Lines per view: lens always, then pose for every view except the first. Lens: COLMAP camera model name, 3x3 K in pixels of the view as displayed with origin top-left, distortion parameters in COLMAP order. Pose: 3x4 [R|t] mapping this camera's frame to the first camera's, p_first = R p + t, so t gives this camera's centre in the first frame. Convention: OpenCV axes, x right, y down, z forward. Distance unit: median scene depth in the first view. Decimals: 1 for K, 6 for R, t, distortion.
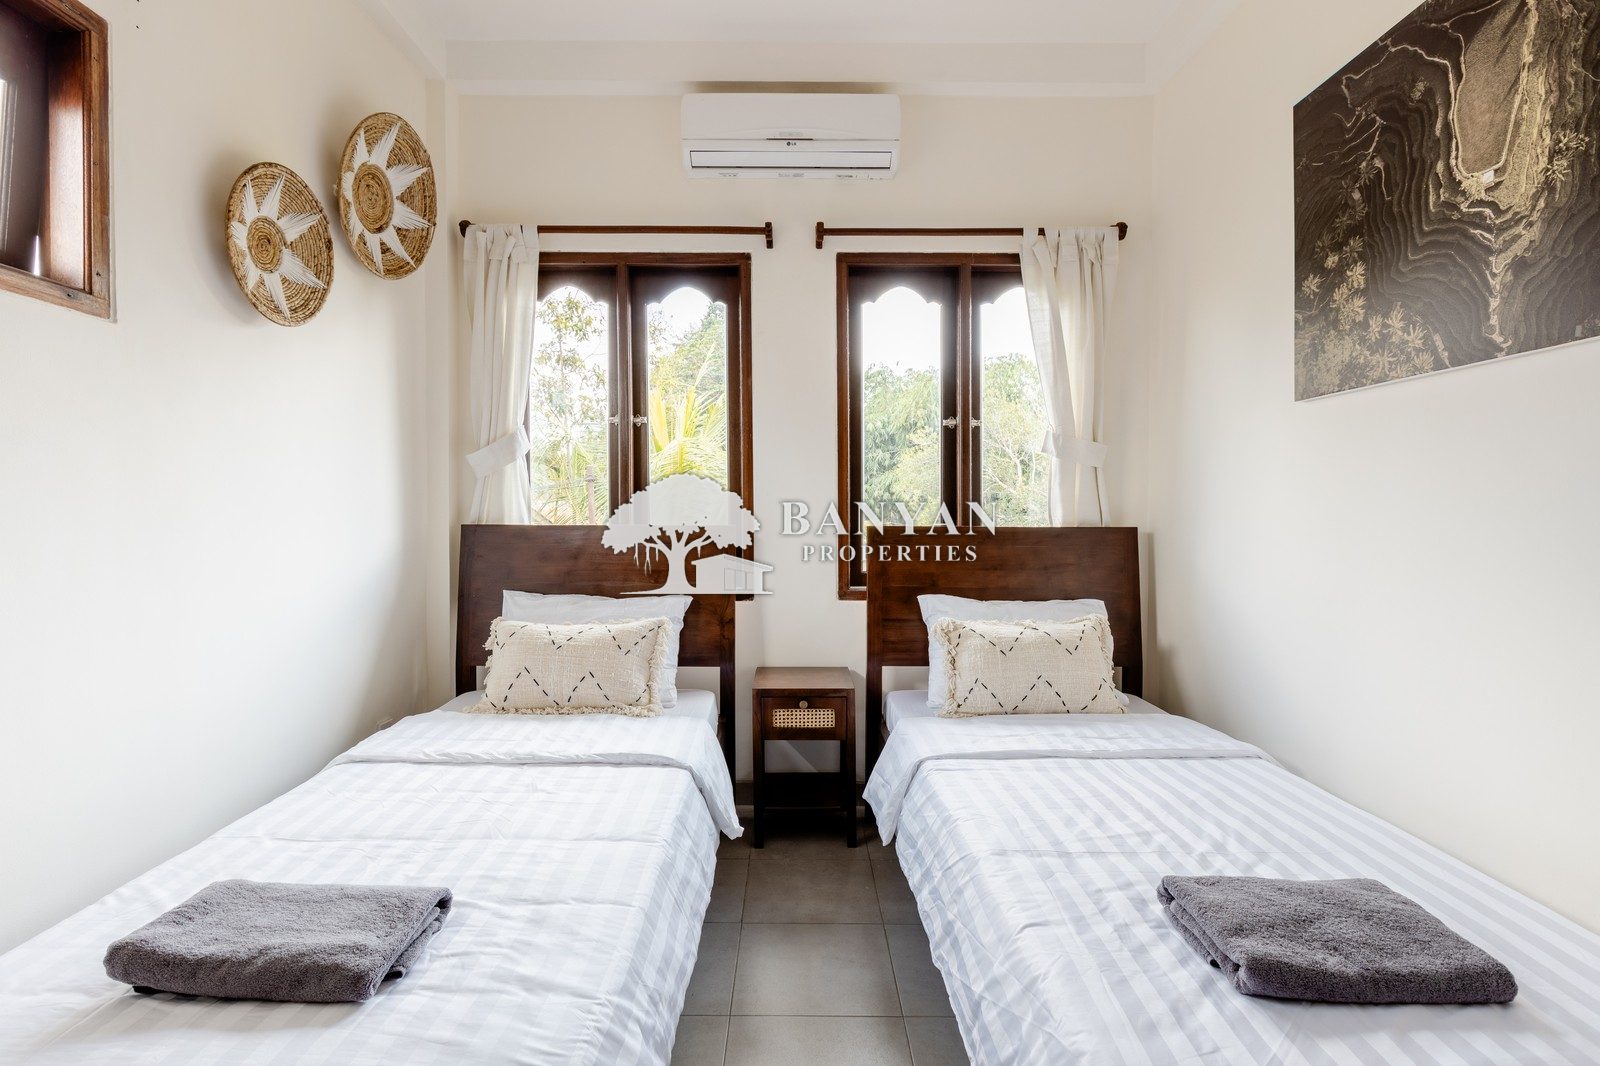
lens RADIAL K [[786.4, 0, 800.0], [0, 786.4, 533.0], [0, 0, 1]] dist [-0.003300, -0.000212]
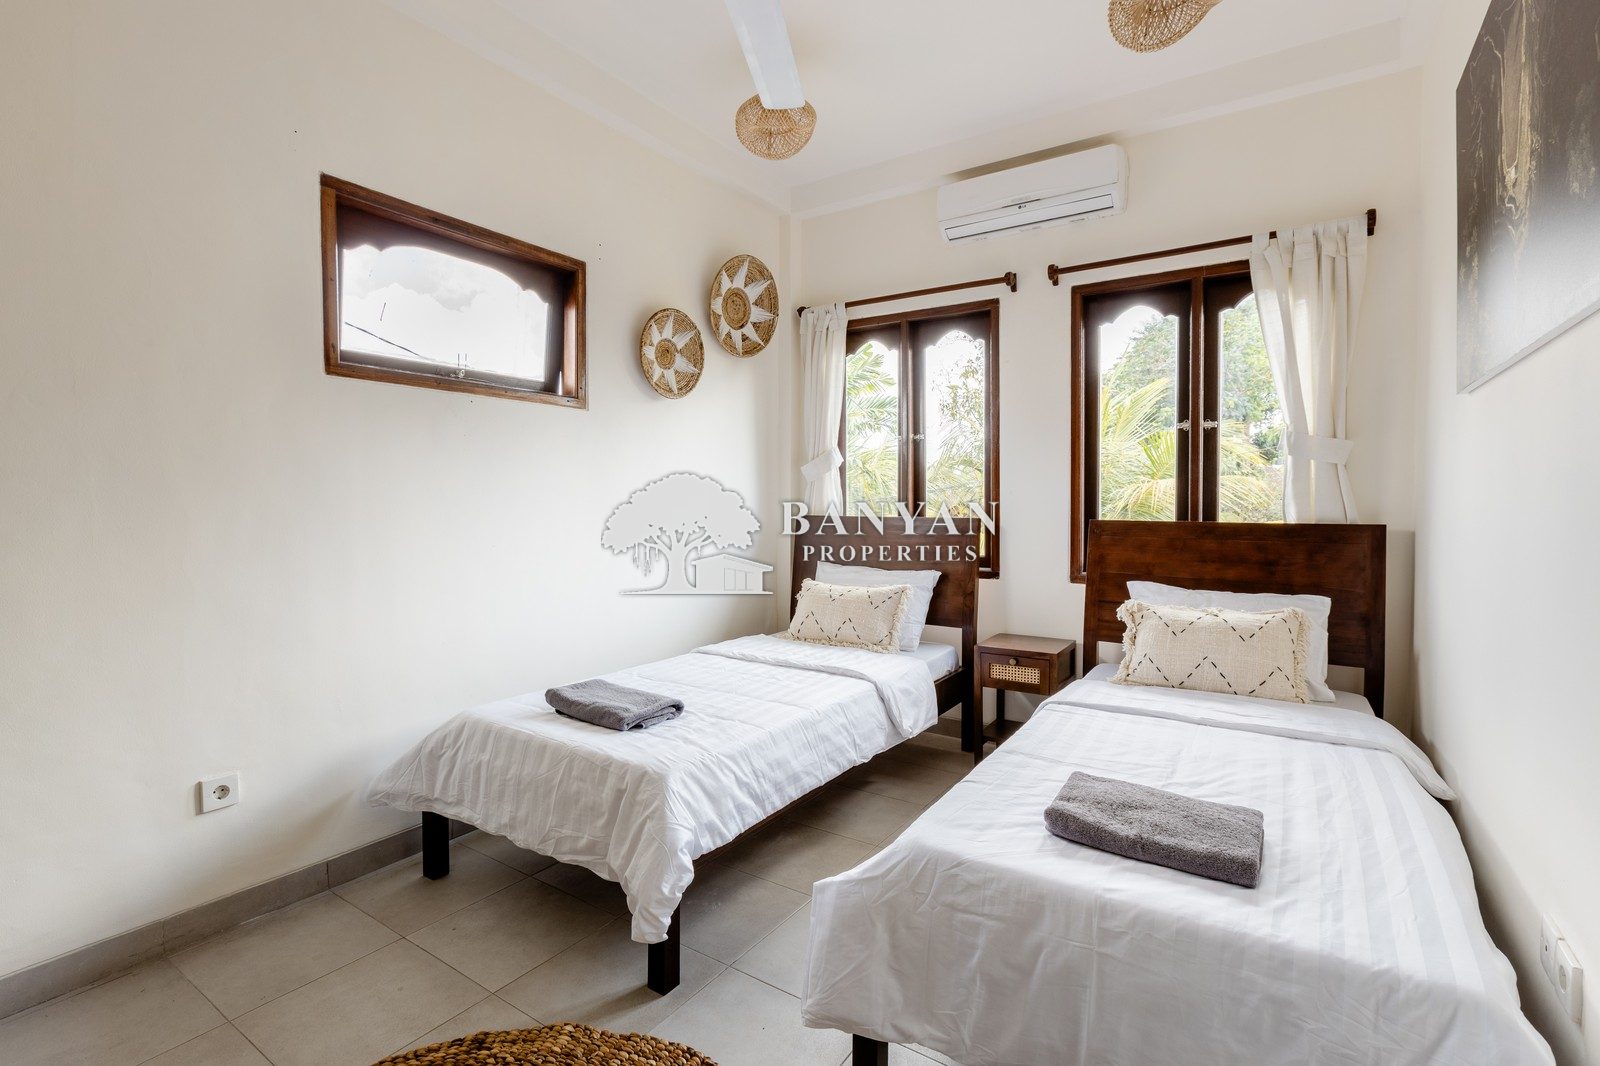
lens RADIAL K [[751.2, 0, 800.0], [0, 751.2, 533.0], [0, 0, 1]] dist [-0.000475, 0.000002]
pose [[0.832075, 0.022436, -0.554209, 0.405631], [-0.019518, 0.999747, 0.011168, 0.007843], [0.554319, 0.001524, 0.832303, -0.186706]]
